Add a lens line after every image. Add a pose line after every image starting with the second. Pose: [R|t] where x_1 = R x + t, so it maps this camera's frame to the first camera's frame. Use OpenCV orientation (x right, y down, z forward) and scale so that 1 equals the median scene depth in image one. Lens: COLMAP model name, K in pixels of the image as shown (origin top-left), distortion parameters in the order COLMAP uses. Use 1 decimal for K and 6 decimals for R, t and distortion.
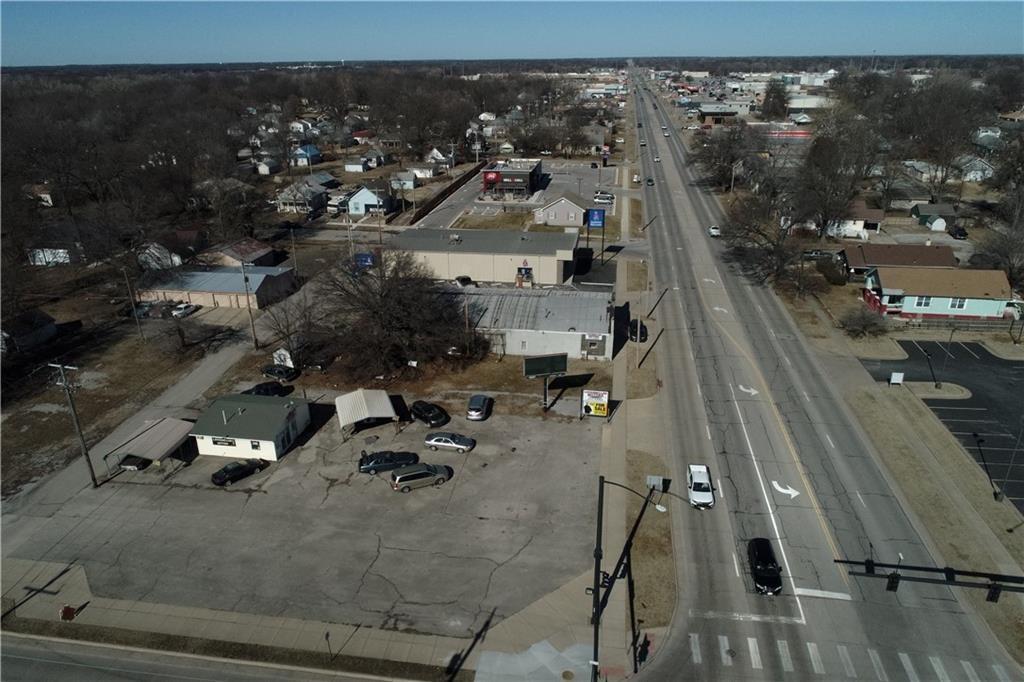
lens RADIAL K [[683.3, 0, 512.1], [0, 683.3, 349.0], [0, 0, 1]] dist [-0.003664, 0.000035]
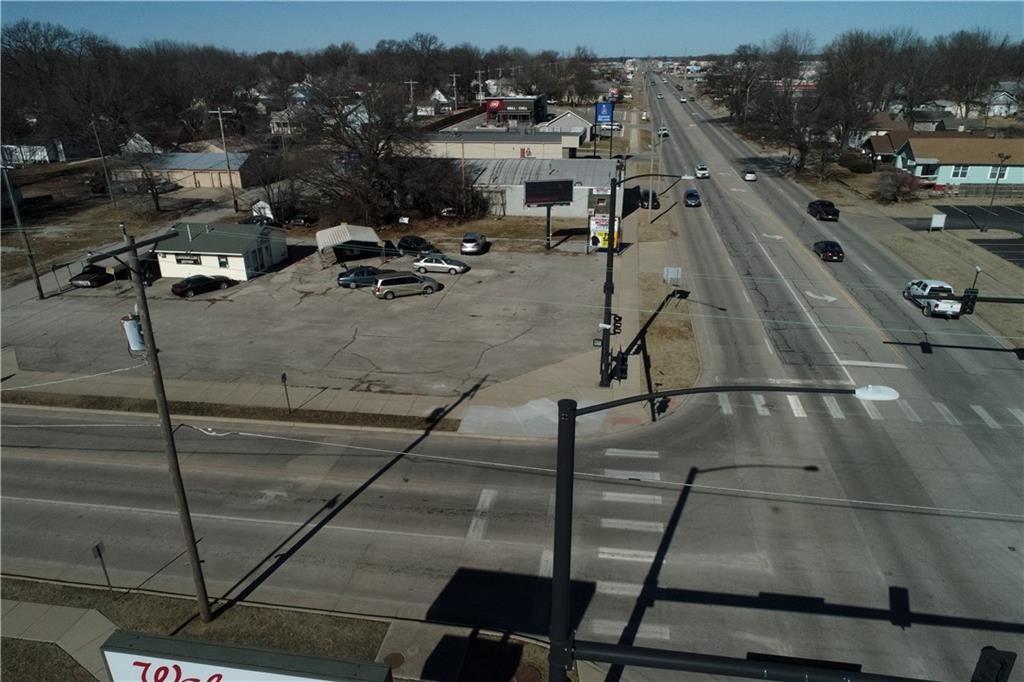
lens RADIAL K [[683.3, 0, 512.1], [0, 683.3, 349.0], [0, 0, 1]] dist [-0.003664, 0.000035]
pose [[0.999957, 0.004360, -0.008205, 0.008027], [-0.004372, 0.999990, -0.001372, 0.203968], [0.008199, 0.001408, 0.999965, 0.087979]]
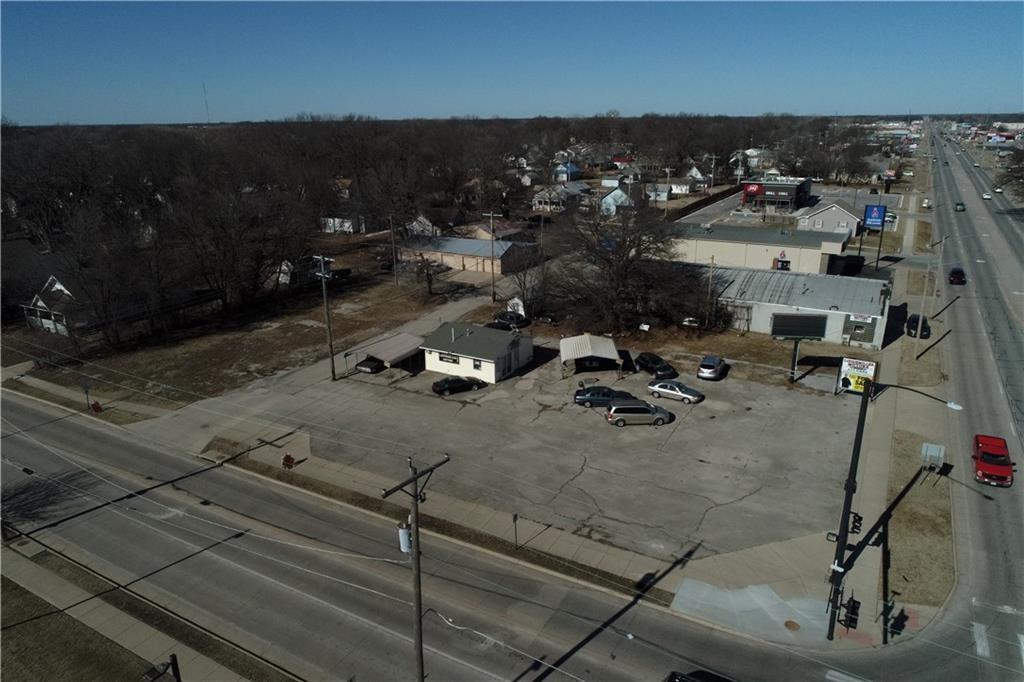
lens RADIAL K [[683.3, 0, 512.1], [0, 683.3, 349.0], [0, 0, 1]] dist [-0.003664, 0.000035]
pose [[0.934662, 0.115252, -0.336339, 0.003770], [-0.139616, 0.988988, -0.049089, 0.128177], [0.326978, 0.092840, 0.940461, 0.061626]]
